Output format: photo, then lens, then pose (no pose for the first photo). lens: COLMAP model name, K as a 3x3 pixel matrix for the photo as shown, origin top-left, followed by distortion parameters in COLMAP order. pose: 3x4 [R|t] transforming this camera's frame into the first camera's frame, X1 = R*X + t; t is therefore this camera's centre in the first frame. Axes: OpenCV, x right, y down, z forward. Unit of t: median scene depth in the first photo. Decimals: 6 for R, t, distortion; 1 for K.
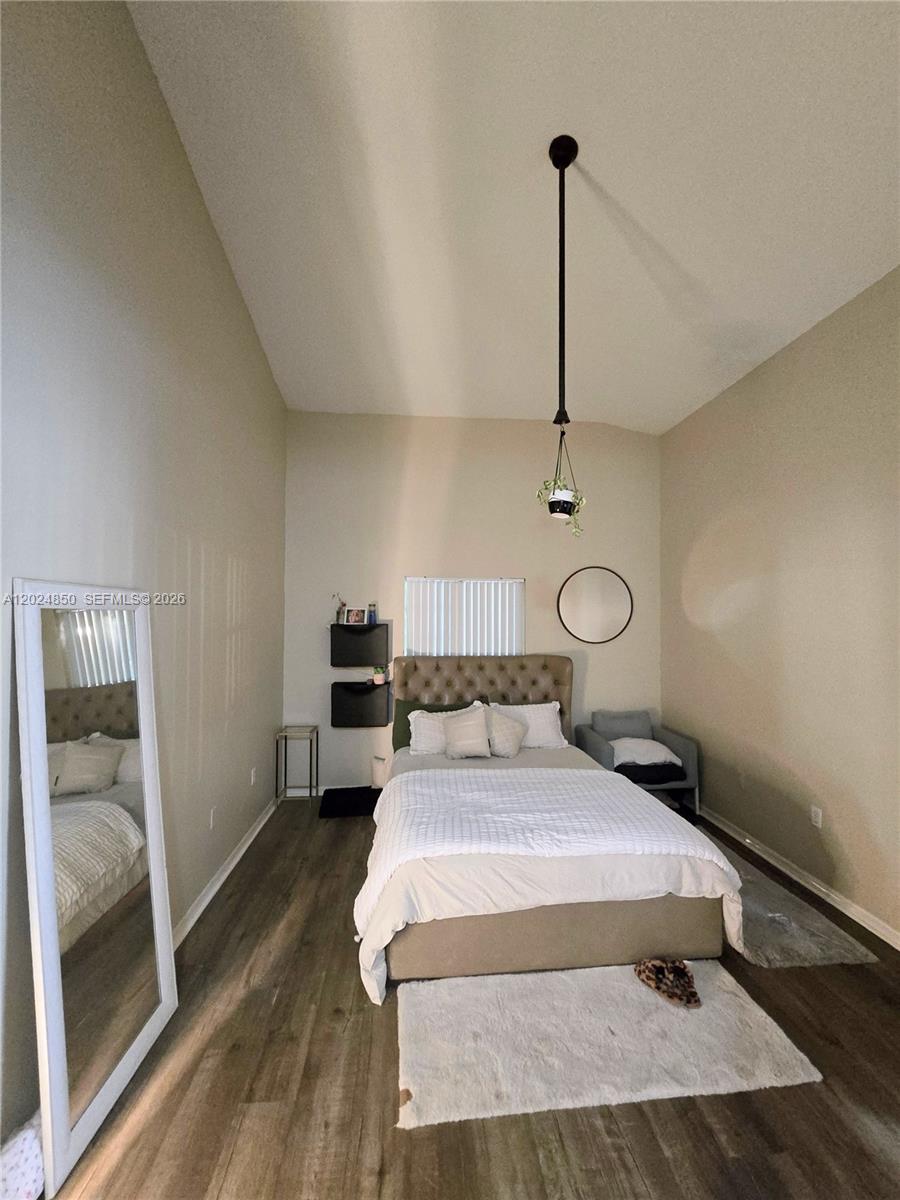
lens RADIAL K [[493.5, 0, 447.7], [0, 493.5, 603.0], [0, 0, 1]] dist [-0.001718, -0.000618]
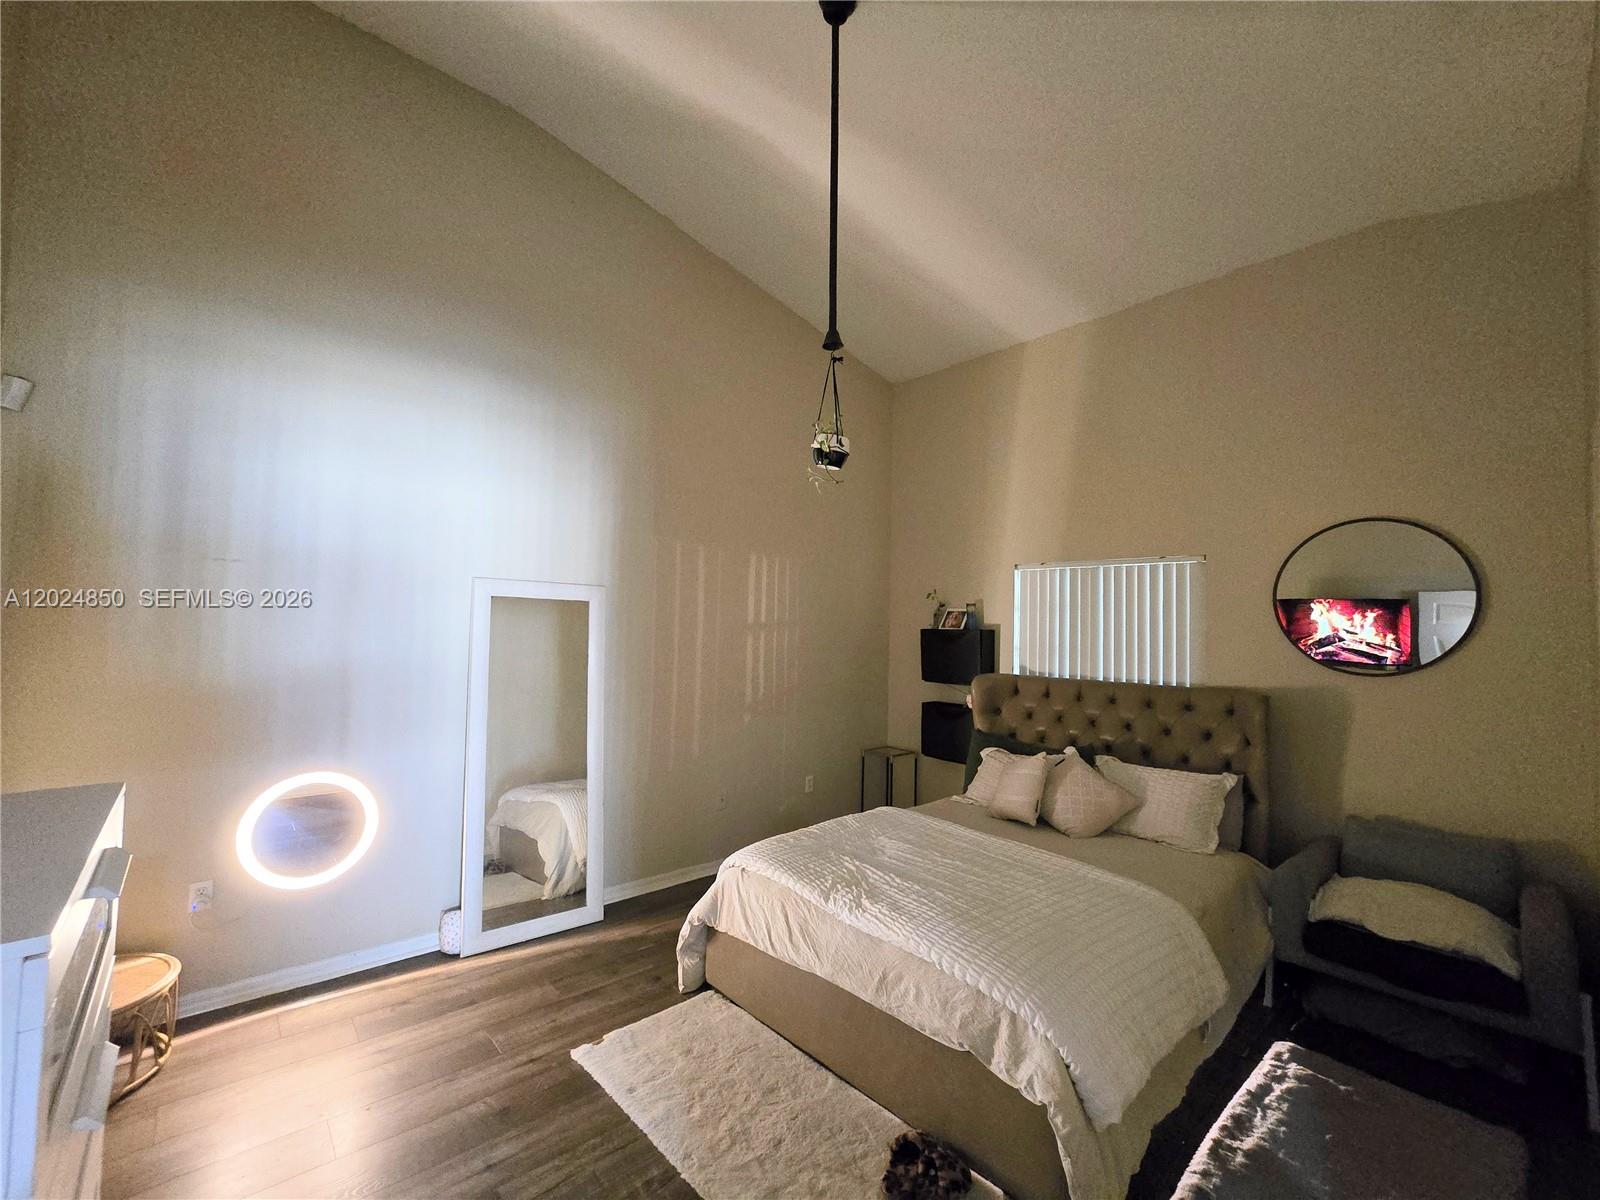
lens RADIAL K [[657.2, 0, 800.1], [0, 657.2, 595.9], [0, 0, 1]] dist [-0.000379, -0.000082]
pose [[0.607329, -0.030041, -0.793882, 0.772362], [-0.001220, 0.999248, -0.038745, 0.046796], [0.794449, 0.024499, 0.606836, 0.260093]]
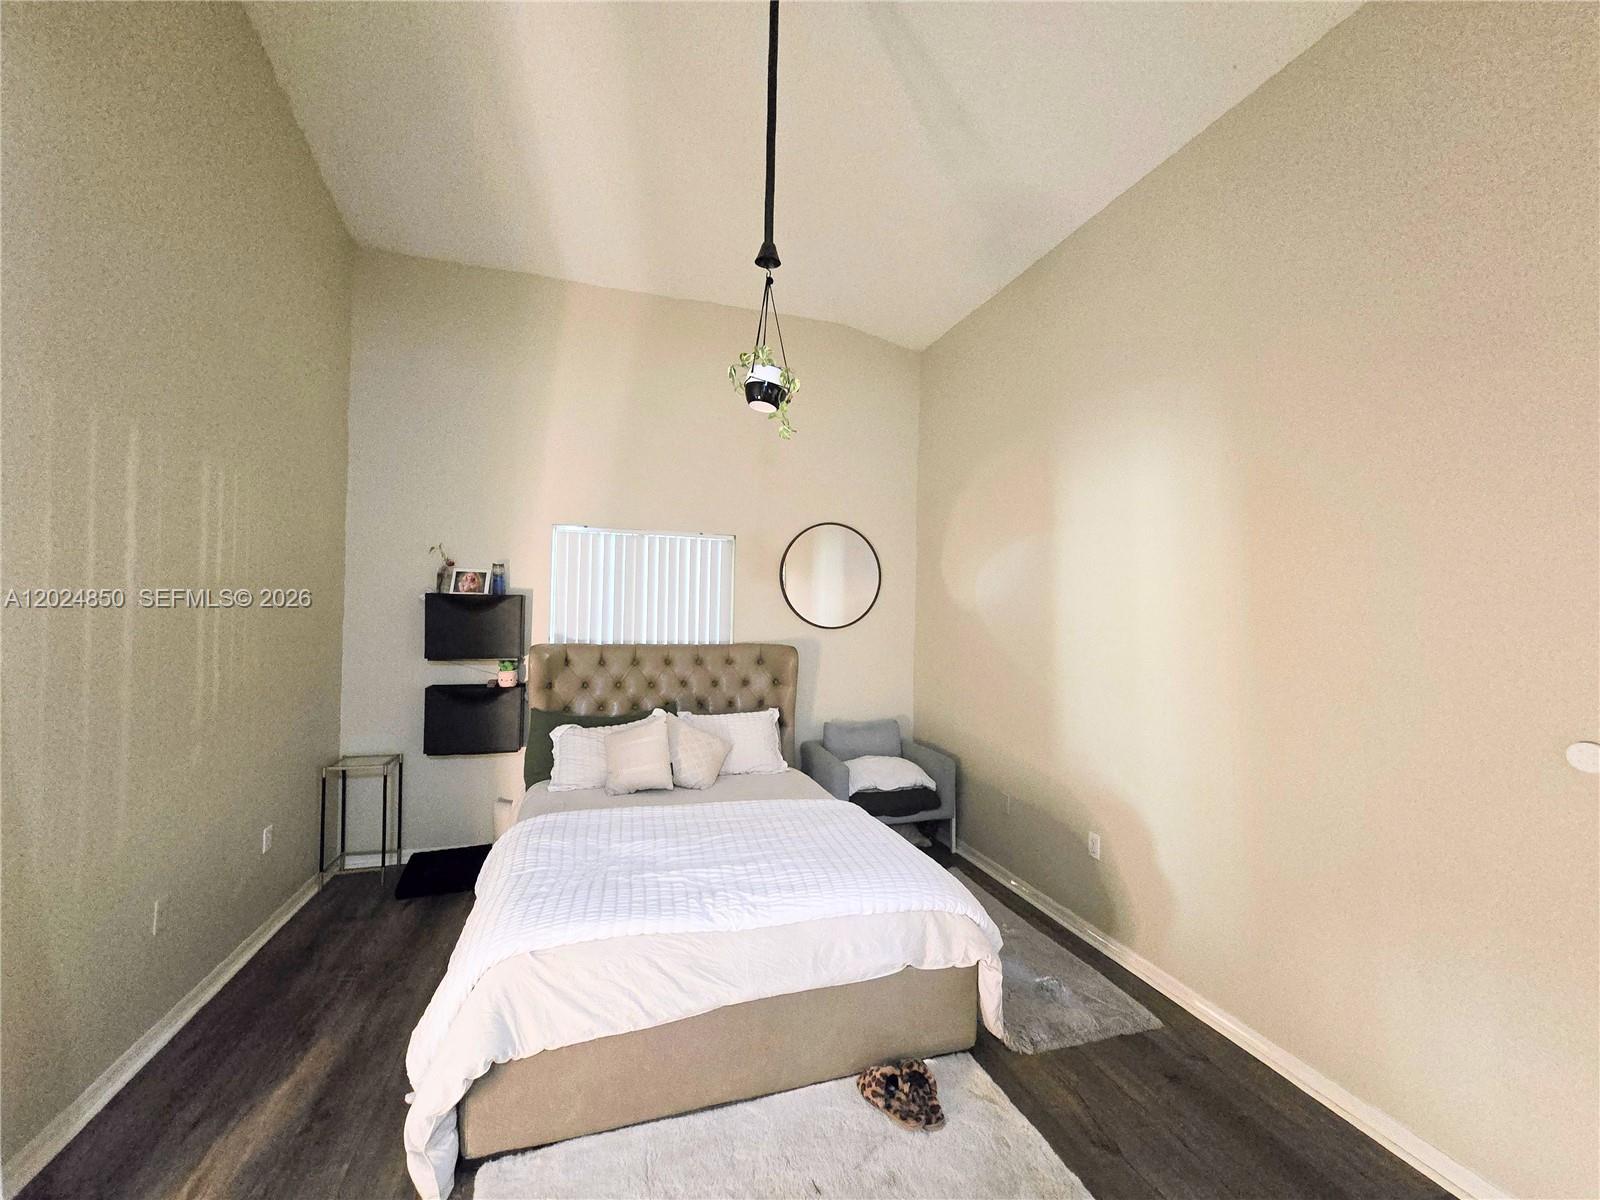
lens RADIAL K [[658.0, 0, 802.4], [0, 658.0, 602.3], [0, 0, 1]] dist [-0.001718, -0.000618]
pose [[0.974781, 0.017532, 0.222475, 0.069582], [-0.020890, 0.999700, 0.012748, 0.051388], [-0.222185, -0.017074, 0.974855, 0.107342]]
